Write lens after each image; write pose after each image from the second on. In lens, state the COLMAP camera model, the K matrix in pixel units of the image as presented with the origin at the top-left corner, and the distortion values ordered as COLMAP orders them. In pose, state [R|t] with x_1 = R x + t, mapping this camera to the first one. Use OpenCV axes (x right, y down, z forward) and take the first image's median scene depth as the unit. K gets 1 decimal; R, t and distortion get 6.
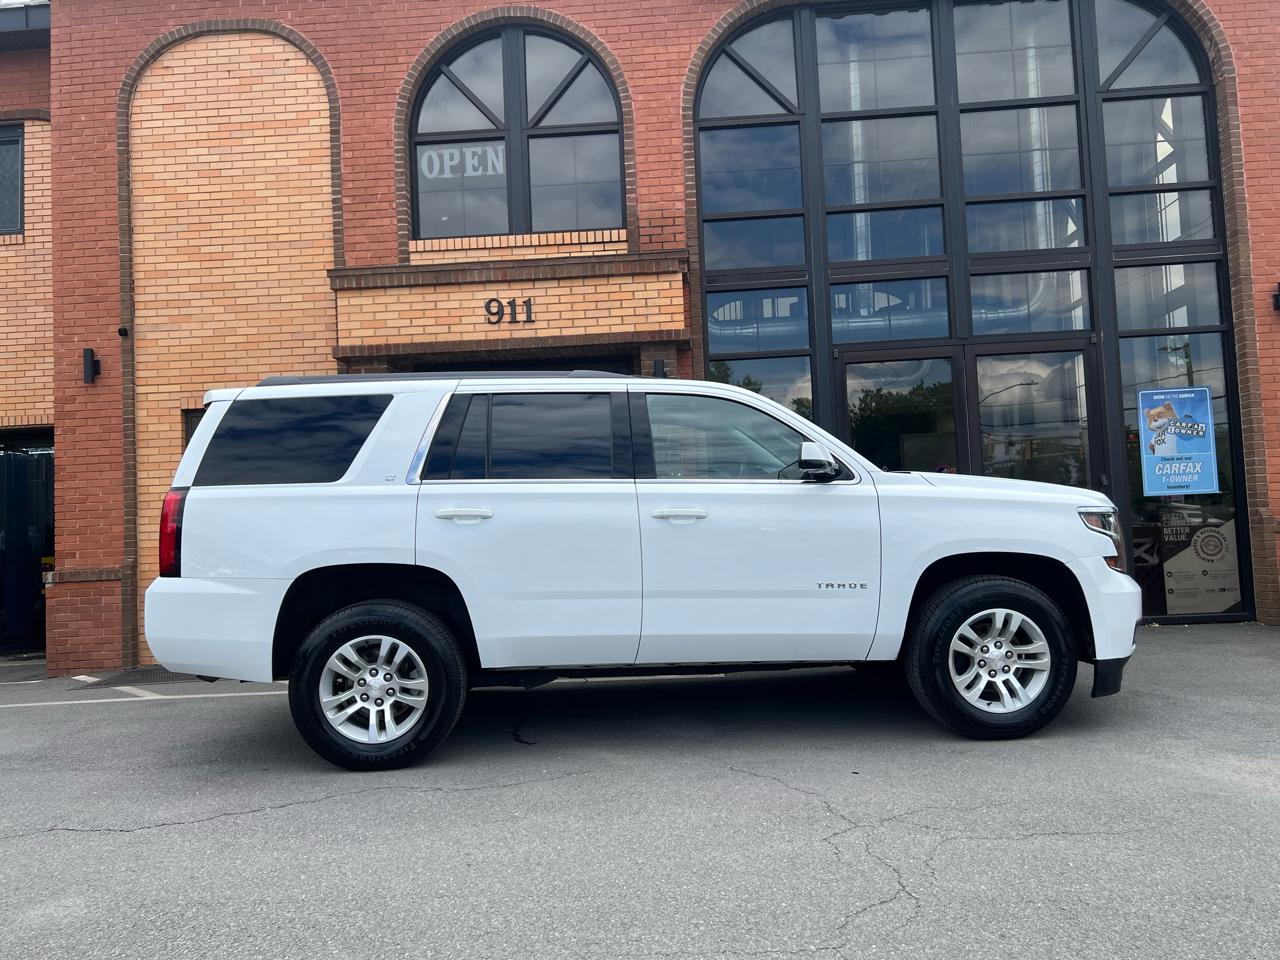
lens RADIAL K [[984.6, 0, 640.0], [0, 984.6, 480.0], [0, 0, 1]] dist [0.070804, -0.112146]
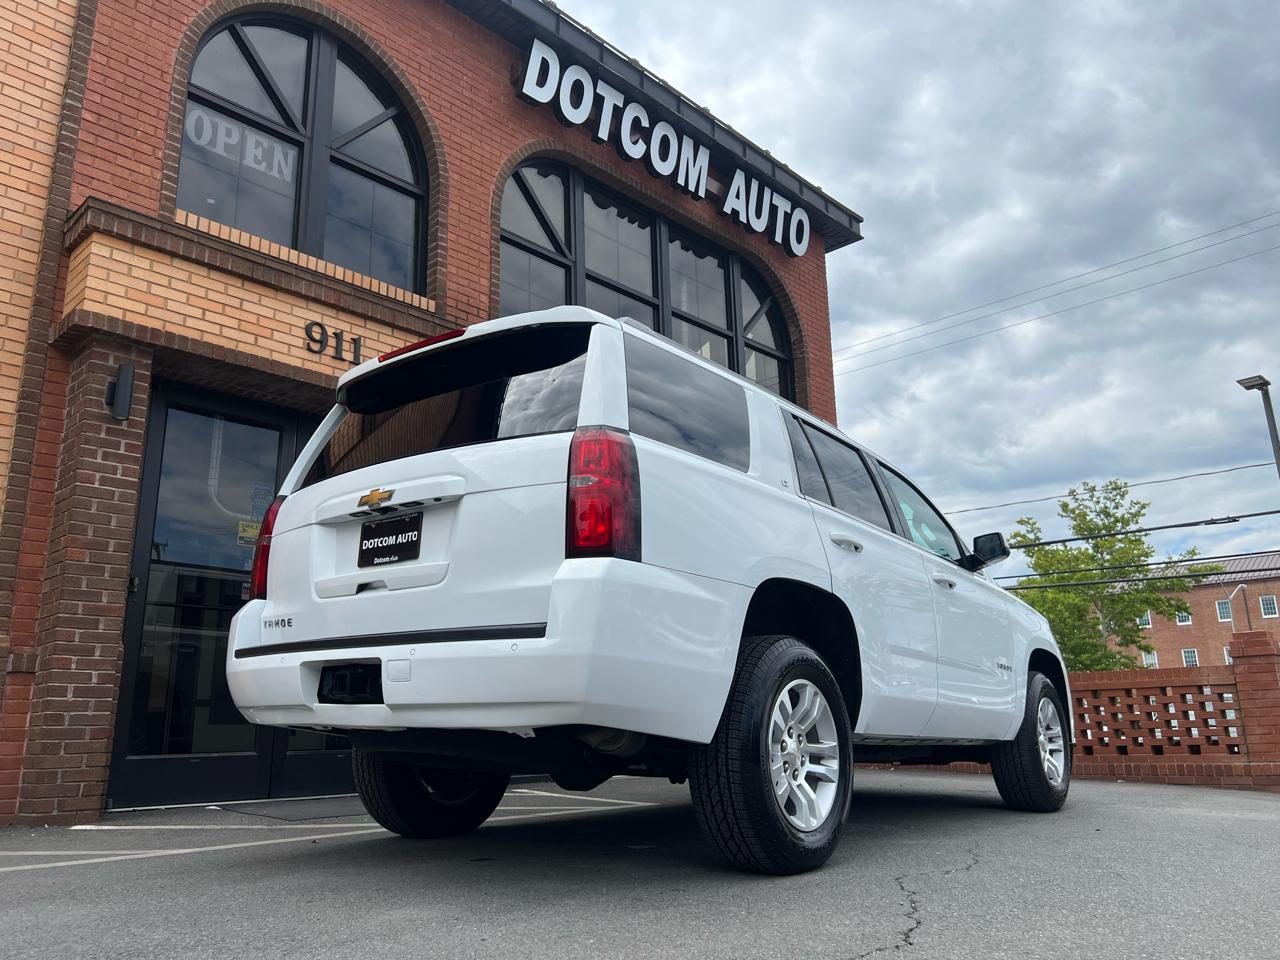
lens RADIAL K [[957.0, 0, 639.4], [0, 957.0, 475.6], [0, 0, 1]] dist [0.056107, -0.053582]
pose [[0.647804, 0.220796, 0.729108, -0.488793], [-0.048815, 0.967141, -0.249508, 0.103922], [-0.760241, 0.126041, 0.637296, 0.330580]]
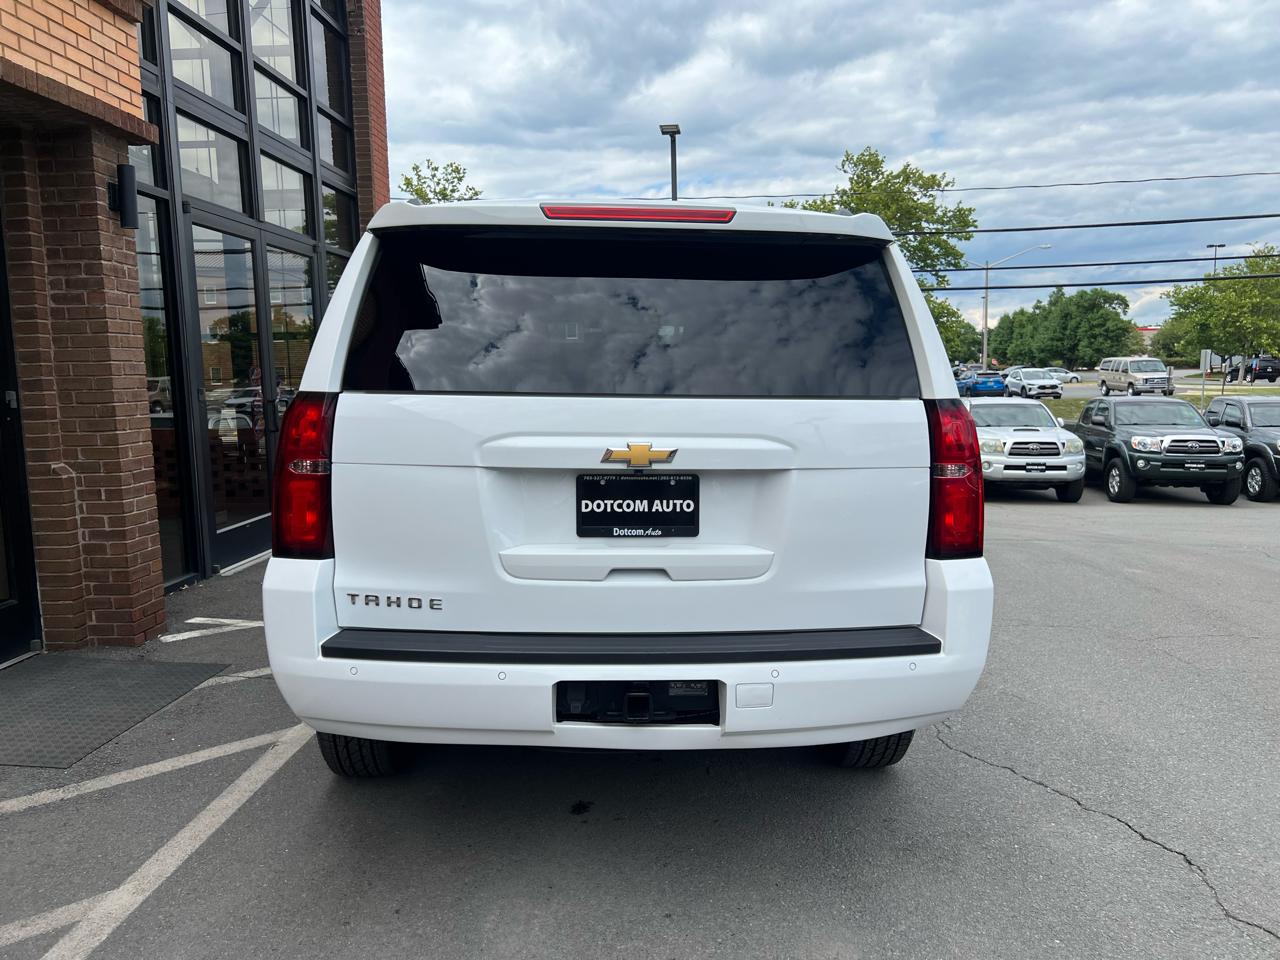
lens RADIAL K [[958.9, 0, 635.9], [0, 958.9, 476.0], [0, 0, 1]] dist [0.058964, -0.058476]
pose [[-0.003276, -0.073320, 0.997303, -0.552677], [-0.042098, 0.996434, 0.073118, 0.009663], [-0.999108, -0.041745, -0.006351, 0.651894]]
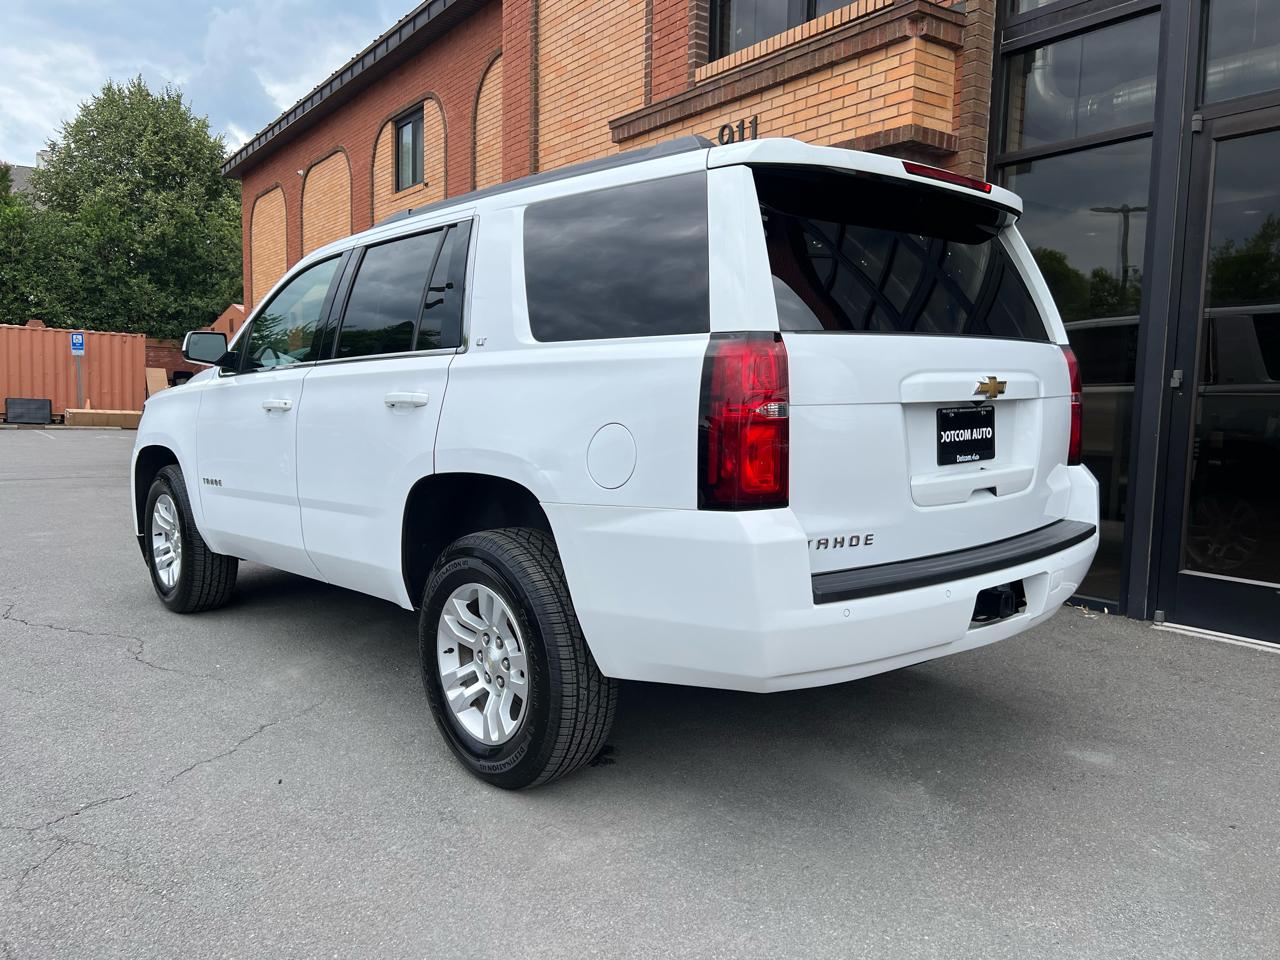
lens RADIAL K [[958.8, 0, 627.1], [0, 958.8, 478.2], [0, 0, 1]] dist [0.058571, -0.048306]
pose [[0.618608, 0.122195, -0.776140, 0.445425], [-0.001994, 0.988073, 0.153972, -0.015099], [0.785697, -0.093701, 0.611474, 0.398459]]
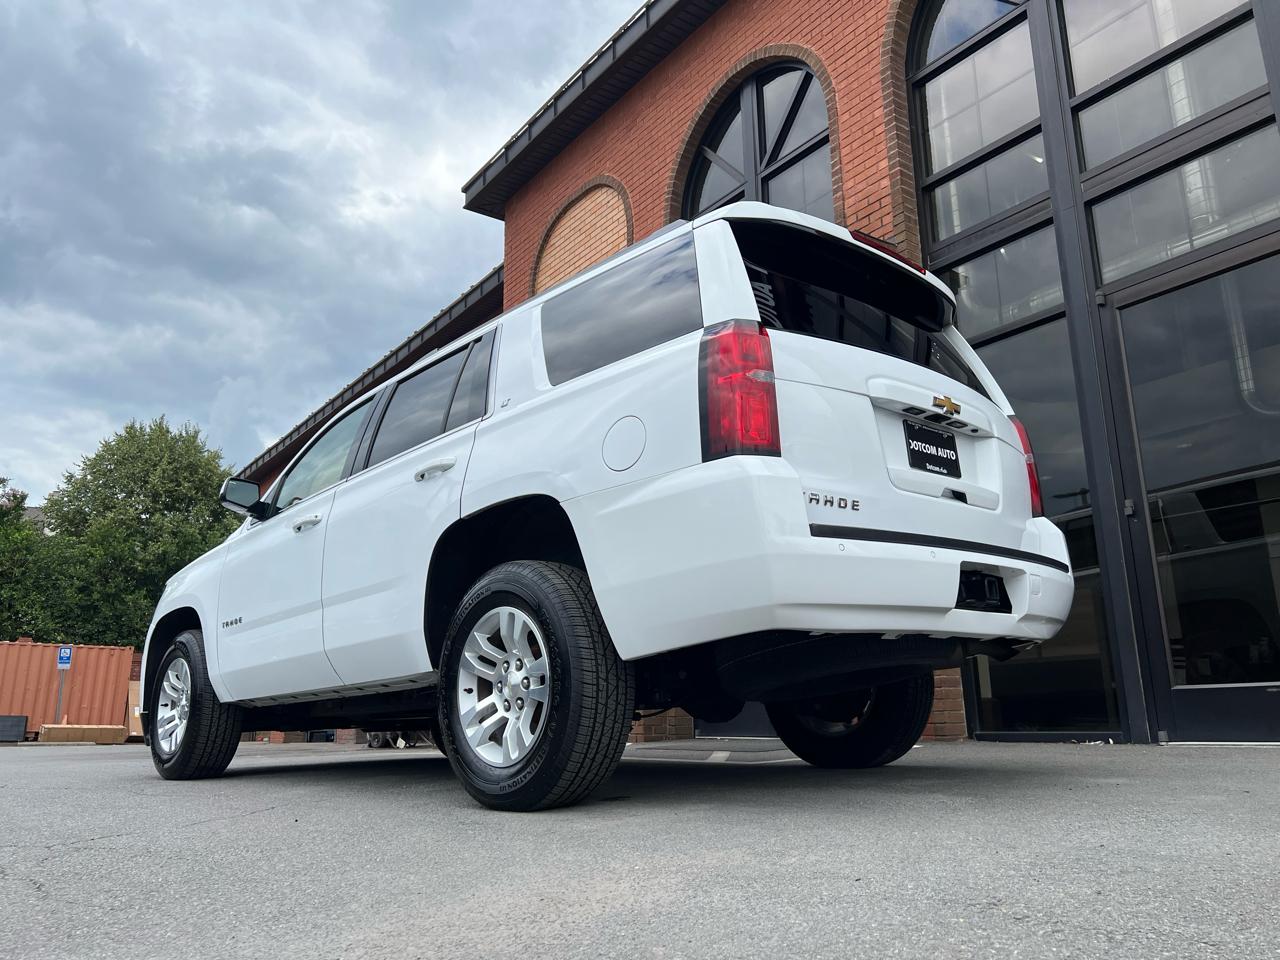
lens RADIAL K [[958.8, 0, 627.1], [0, 958.8, 478.2], [0, 0, 1]] dist [0.058571, -0.048306]
pose [[0.629109, -0.159948, -0.760683, 0.468159], [0.030148, 0.982885, -0.181737, 0.095746], [0.776732, 0.091399, 0.623164, 0.367555]]
